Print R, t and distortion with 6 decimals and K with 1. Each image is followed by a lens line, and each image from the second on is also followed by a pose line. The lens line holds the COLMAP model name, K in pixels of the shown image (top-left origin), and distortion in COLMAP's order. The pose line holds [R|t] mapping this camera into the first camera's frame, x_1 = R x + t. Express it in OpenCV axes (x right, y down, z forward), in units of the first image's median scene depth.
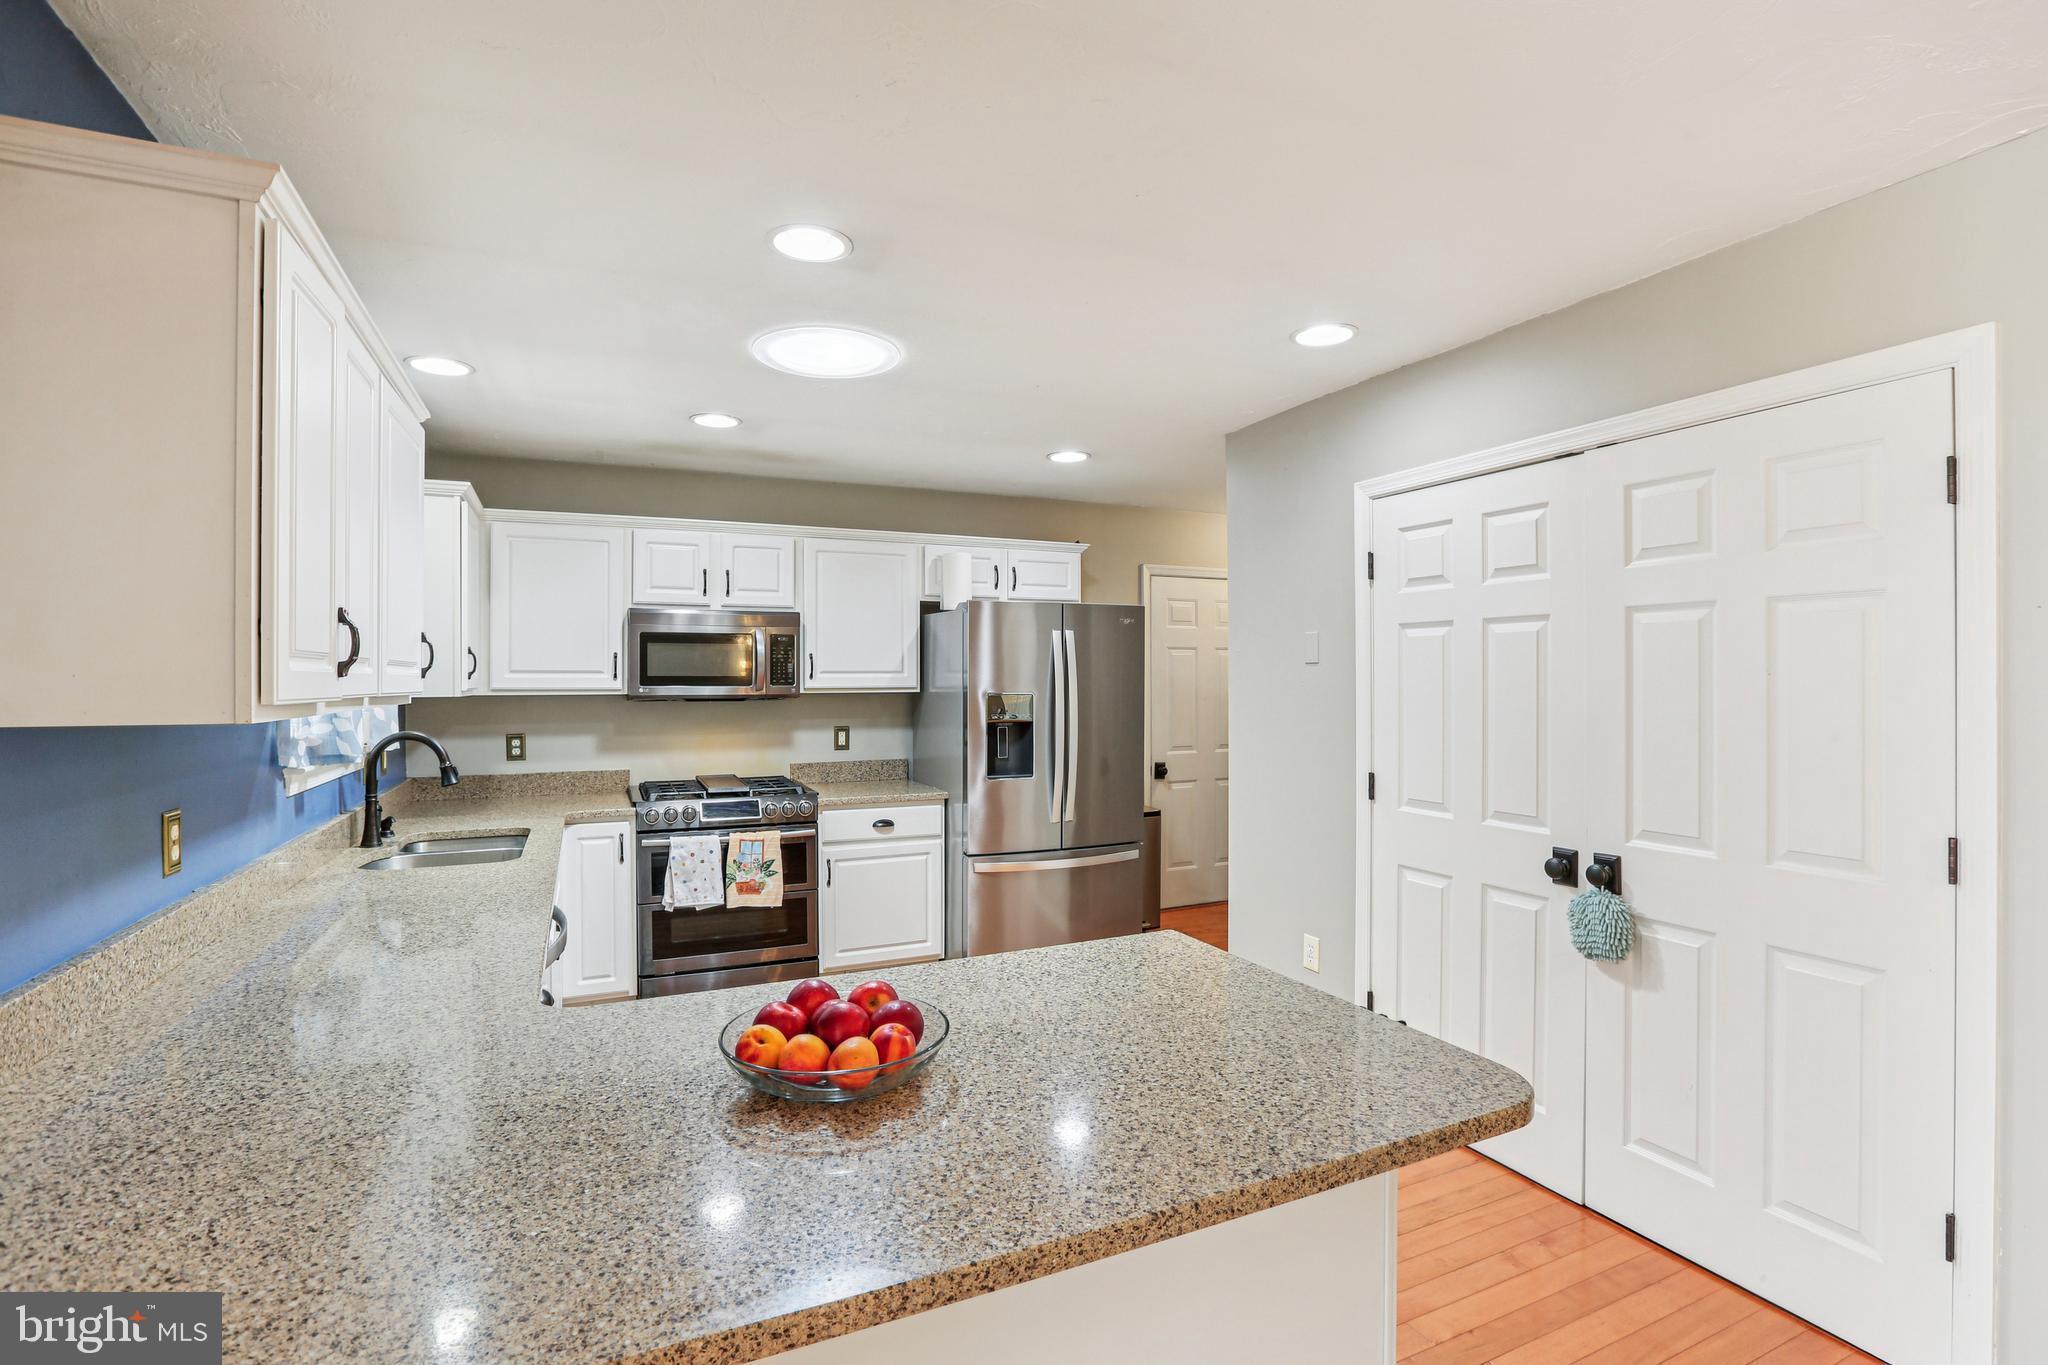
lens RADIAL K [[950.7, 0, 984.6], [0, 950.7, 676.5], [0, 0, 1]] dist [-0.044280, 0.010973]
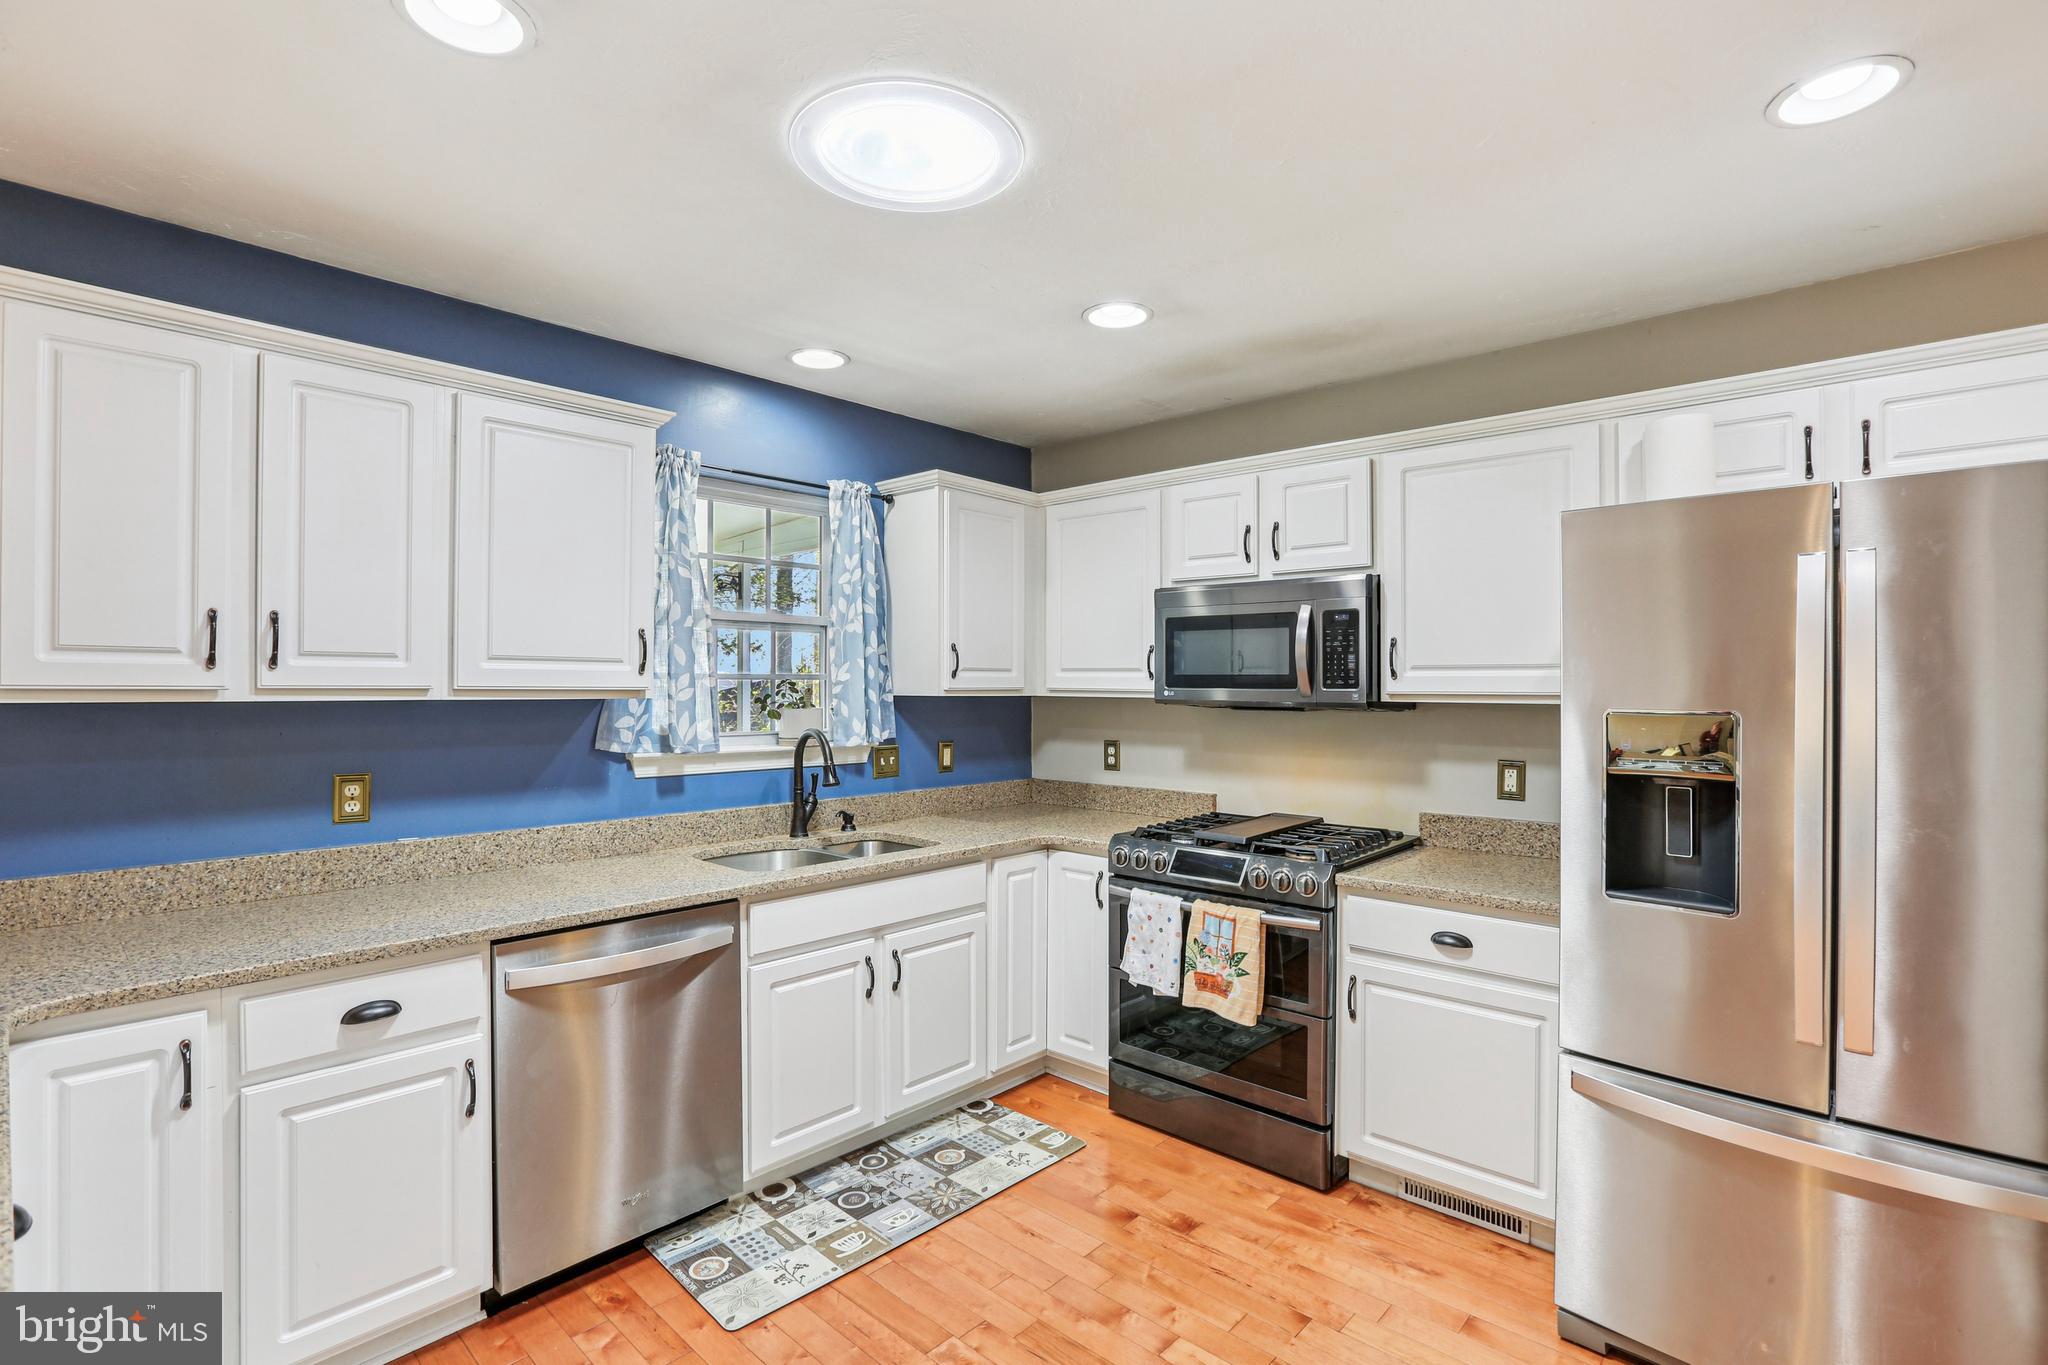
lens RADIAL K [[950.7, 0, 1014.5], [0, 950.7, 684.8], [0, 0, 1]] dist [-0.044280, 0.010973]
pose [[0.414803, 0.004096, -0.909902, 0.294755], [-0.001808, 0.999992, 0.003678, 0.005053], [0.909909, 0.000120, 0.414807, 0.560440]]
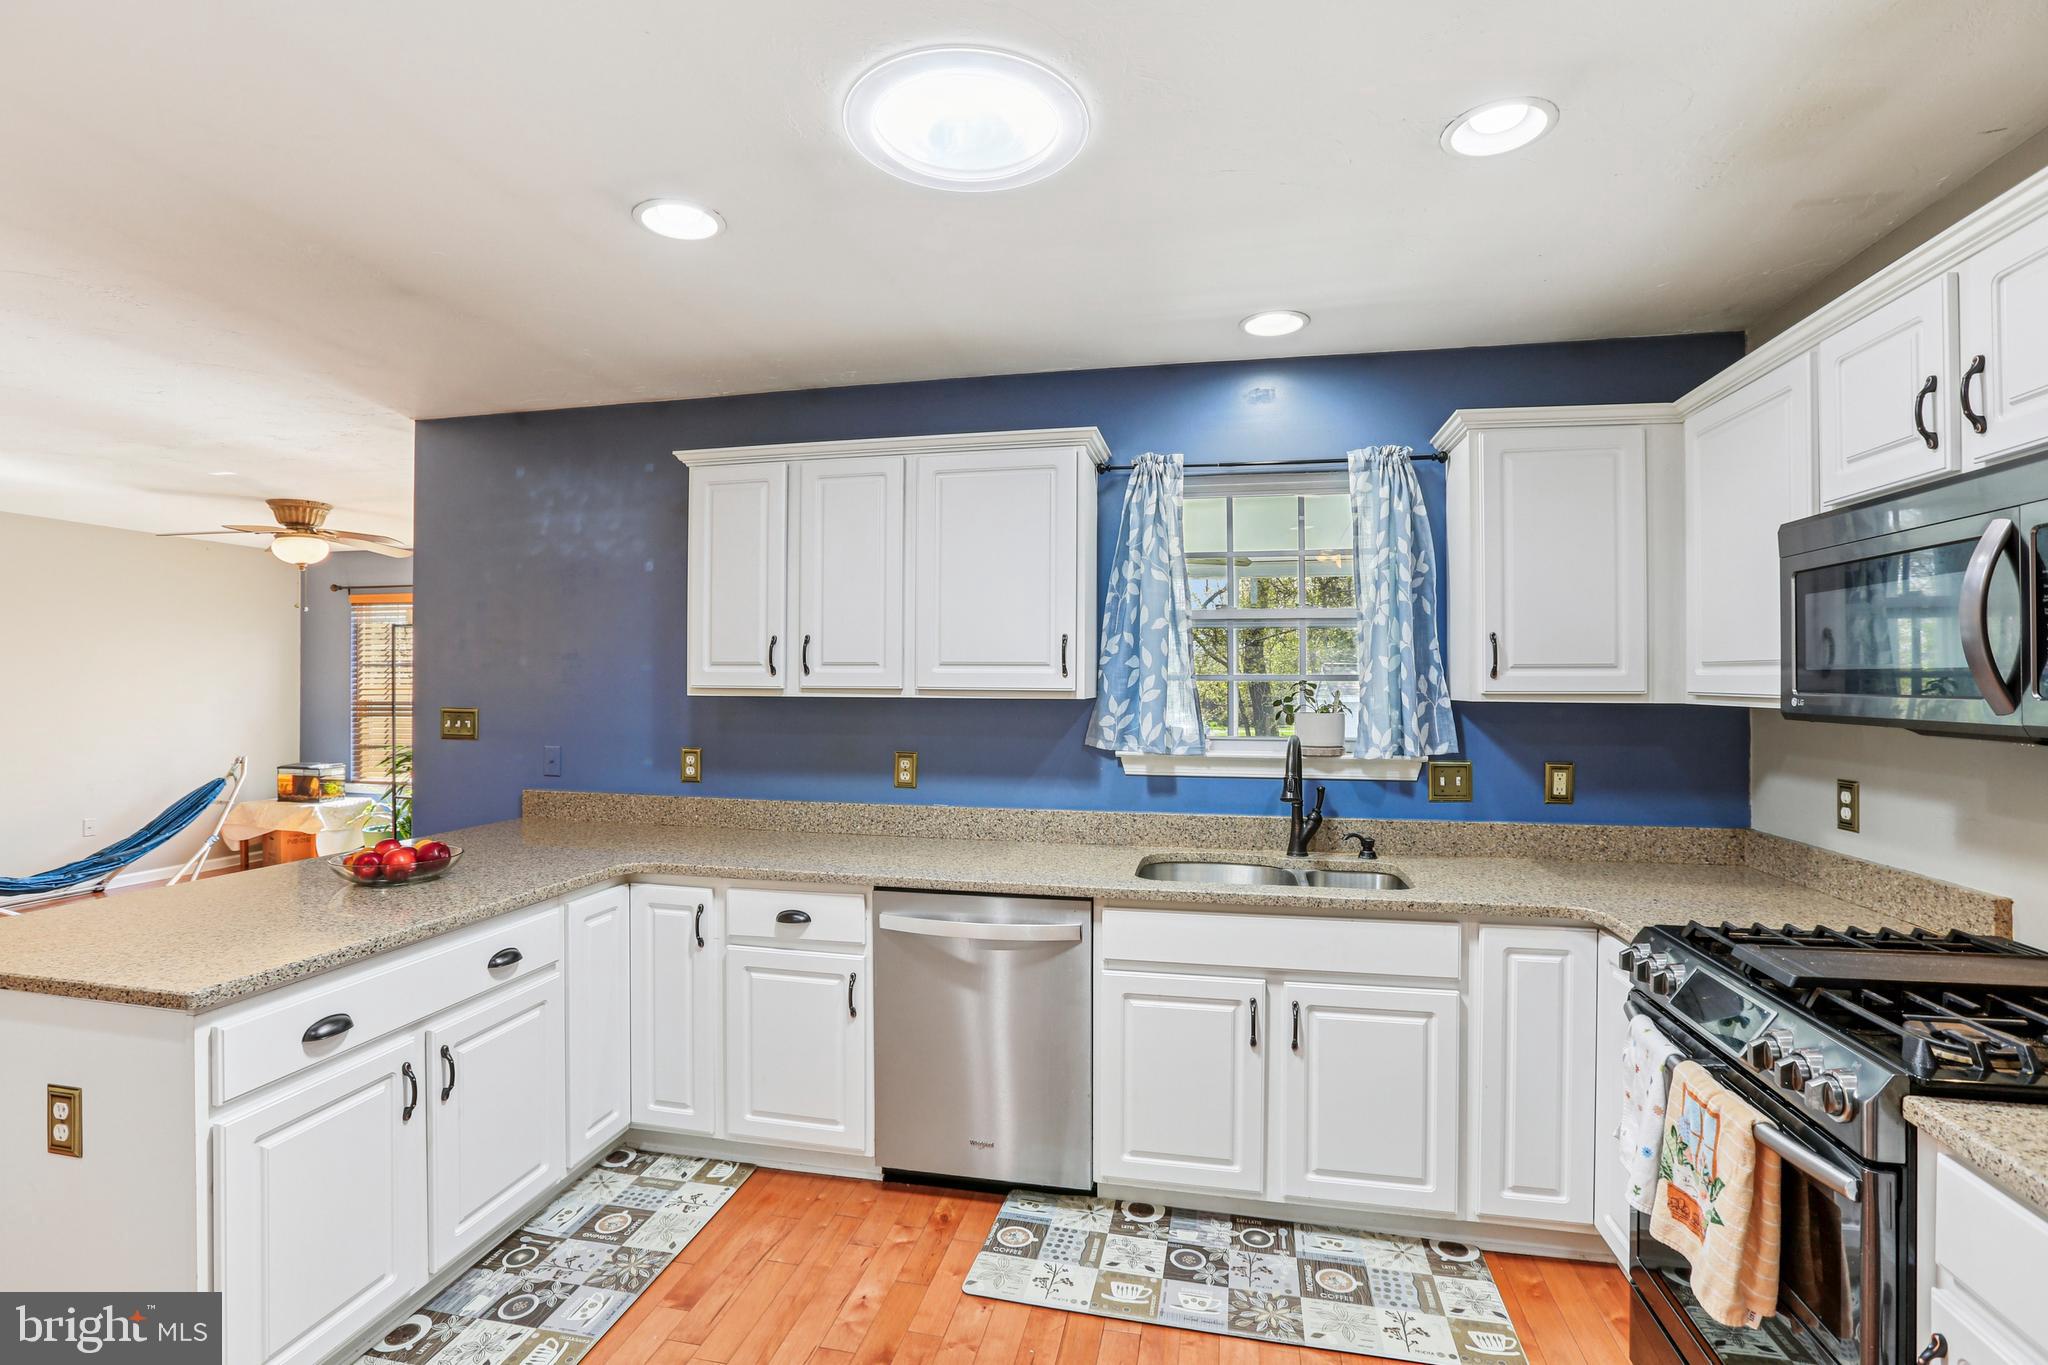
lens RADIAL K [[950.7, 0, 1024.3], [0, 950.7, 678.6], [0, 0, 1]] dist [-0.044280, 0.010973]
pose [[-0.569512, -0.004248, -0.821972, 0.203732], [0.000567, 0.999984, -0.005561, 0.006199], [0.821983, -0.003633, -0.569501, 0.946918]]
